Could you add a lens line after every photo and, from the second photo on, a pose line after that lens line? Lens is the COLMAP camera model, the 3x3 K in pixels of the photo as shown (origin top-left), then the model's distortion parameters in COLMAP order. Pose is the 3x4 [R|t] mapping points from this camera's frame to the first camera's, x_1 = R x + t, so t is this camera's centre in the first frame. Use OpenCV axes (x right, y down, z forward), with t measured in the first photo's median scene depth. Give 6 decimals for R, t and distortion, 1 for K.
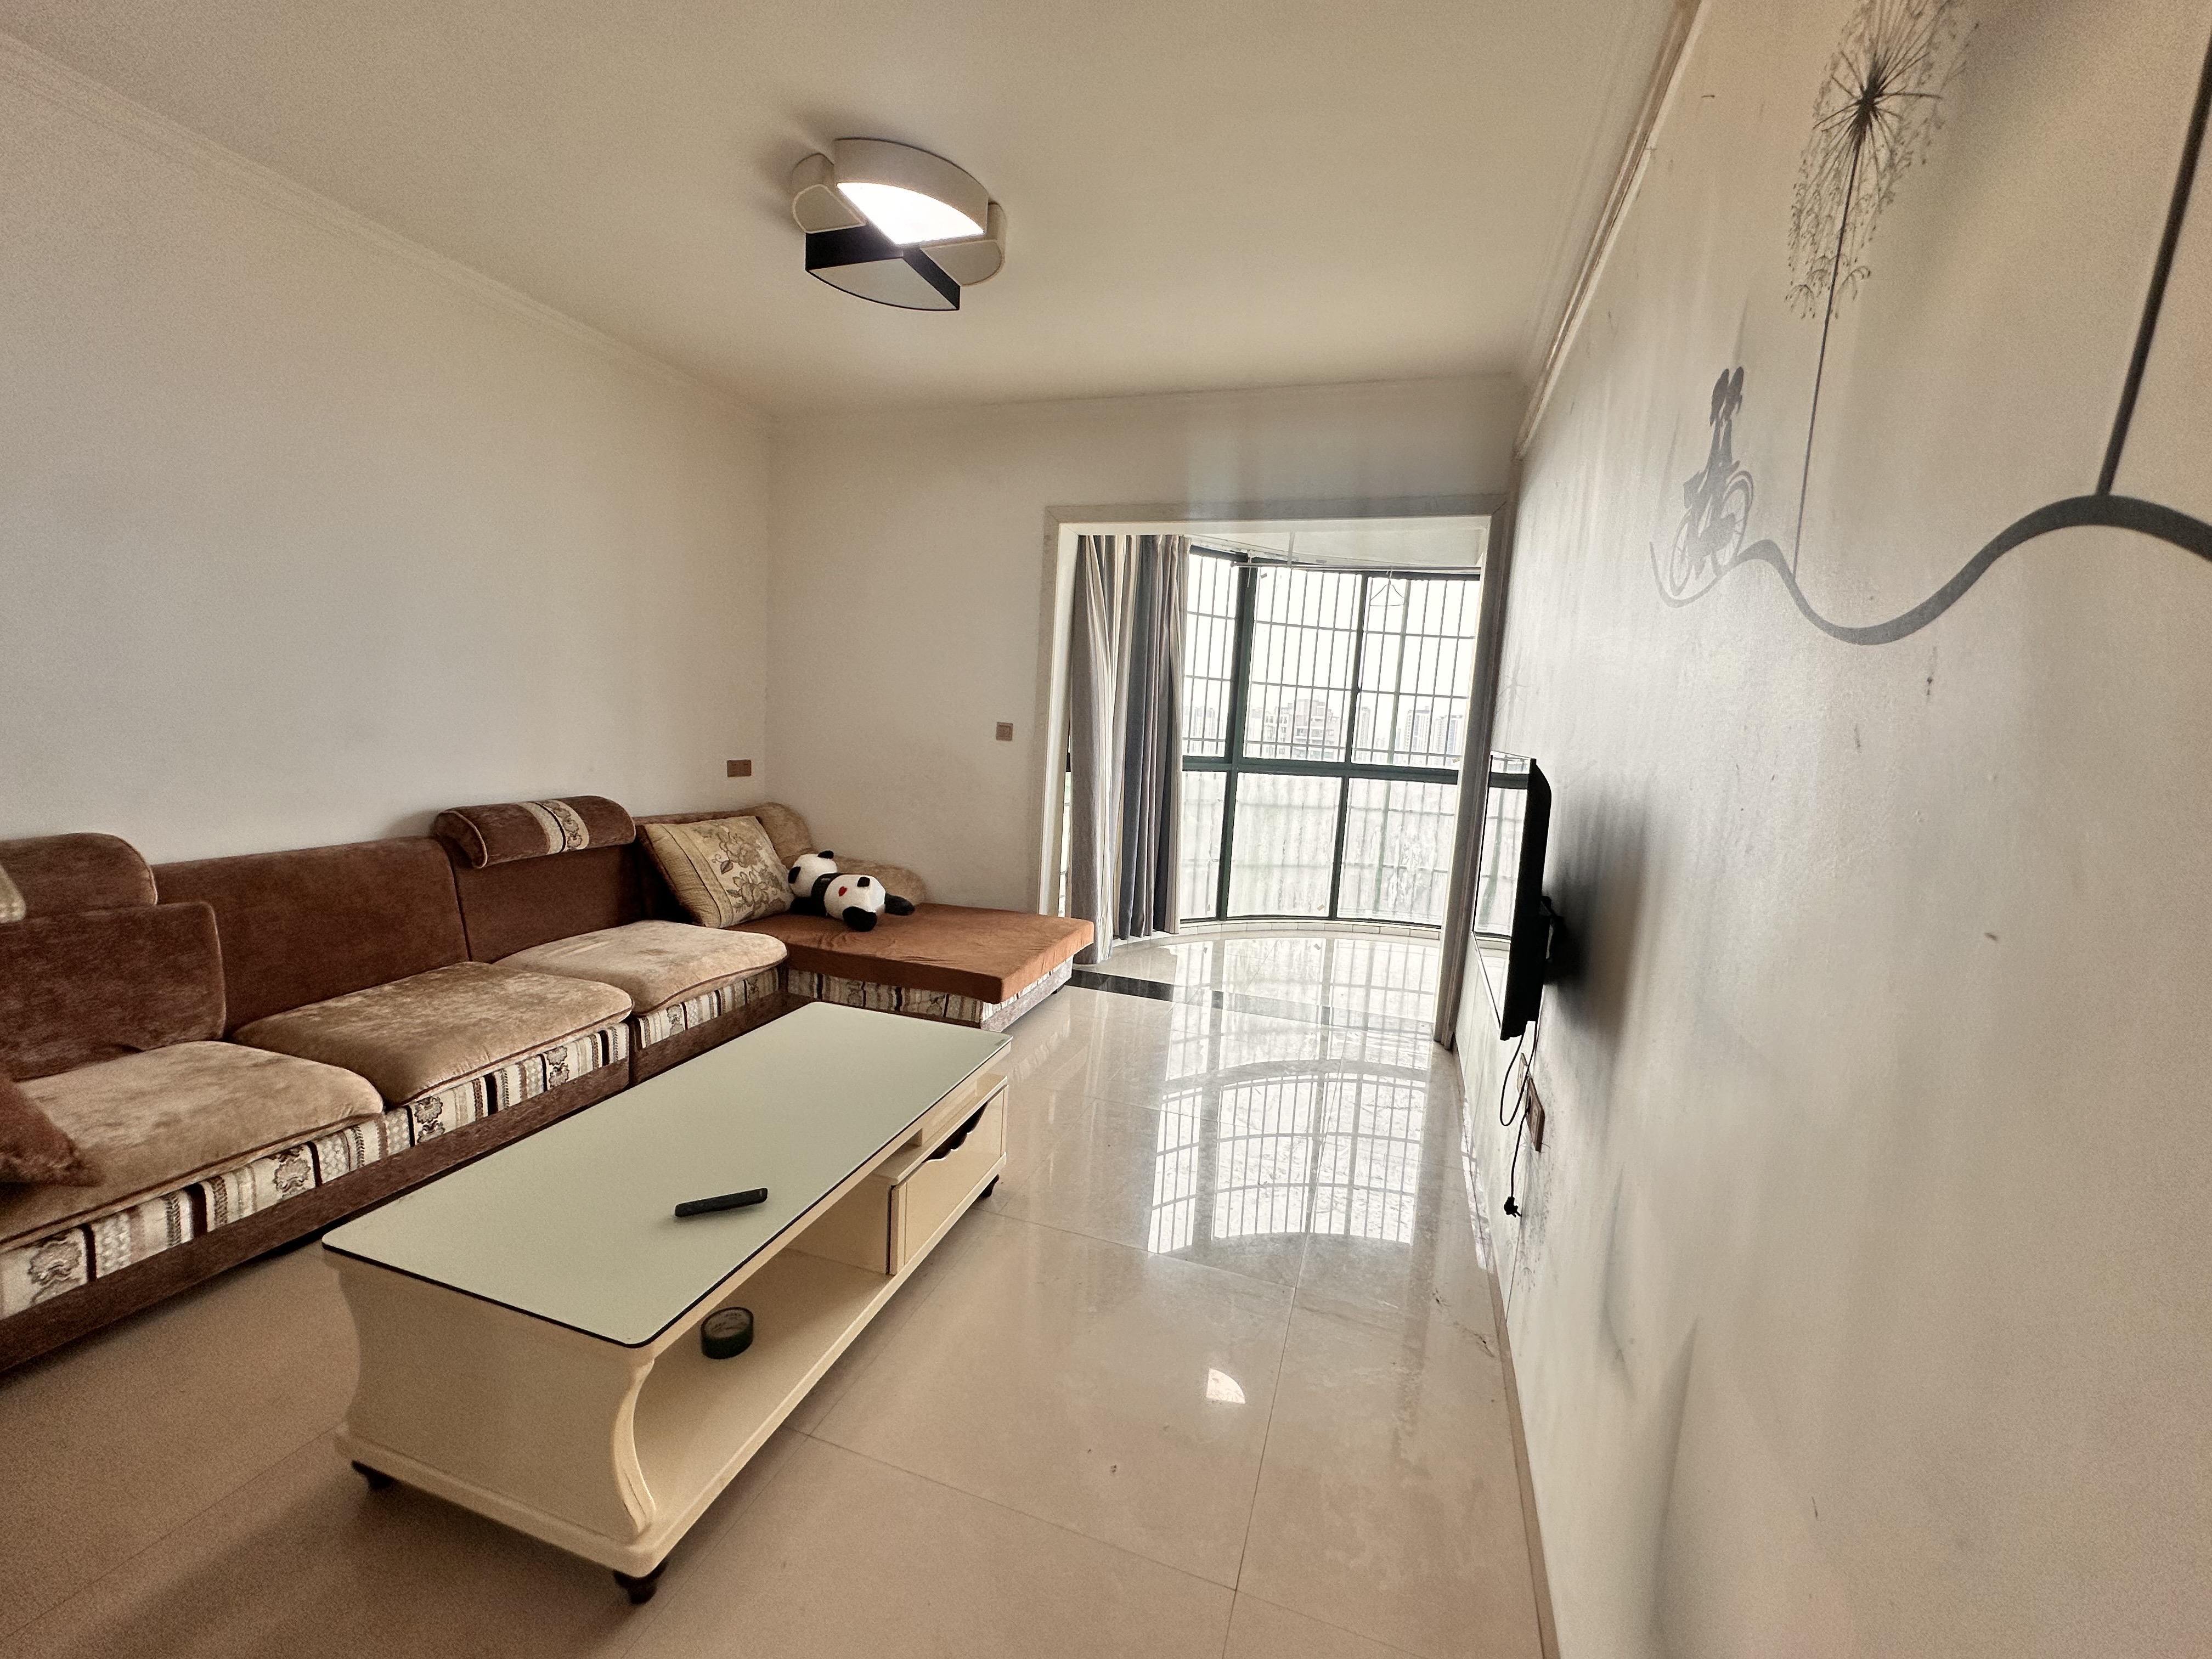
lens RADIAL K [[887.3, 0, 1106.5], [0, 887.3, 829.4], [0, 0, 1]] dist [-0.000098, 0.000480]
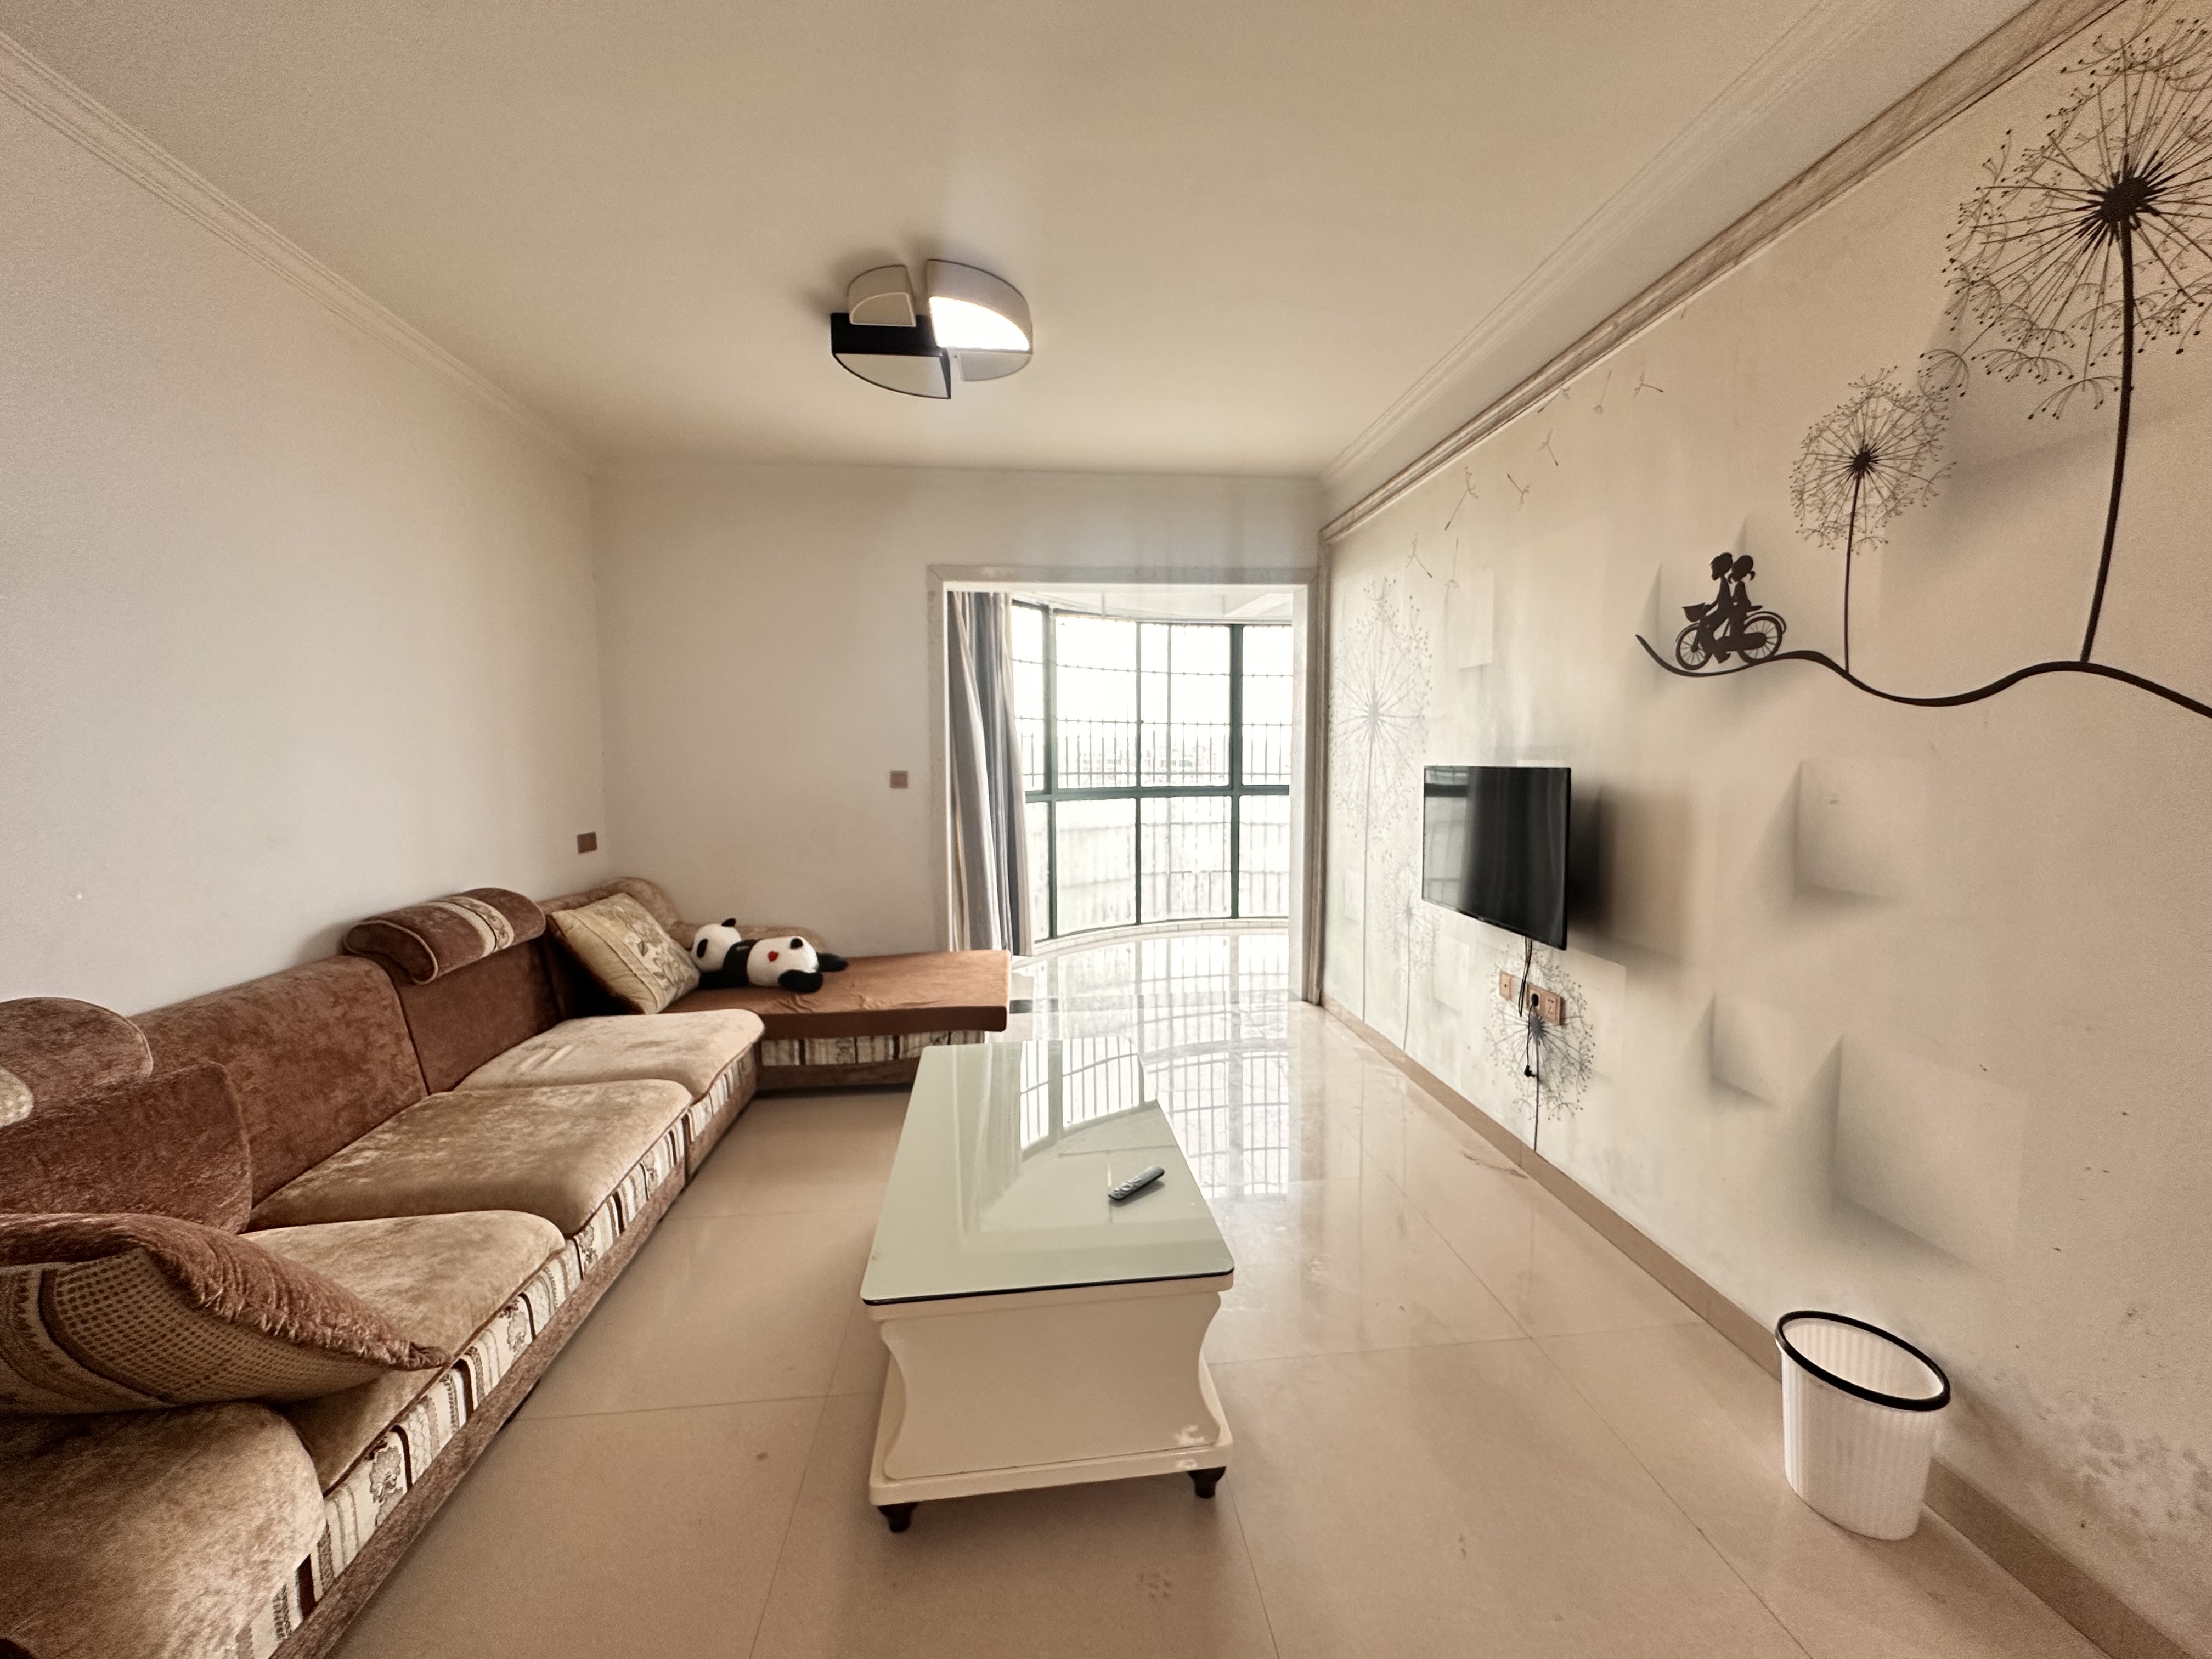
lens RADIAL K [[887.3, 0, 1114.6], [0, 887.3, 830.9], [0, 0, 1]] dist [-0.000098, 0.000480]
pose [[0.906223, -0.096933, 0.411537, -0.356616], [0.110046, 0.993892, -0.008226, -0.017467], [-0.408227, 0.052743, 0.911356, -0.040084]]
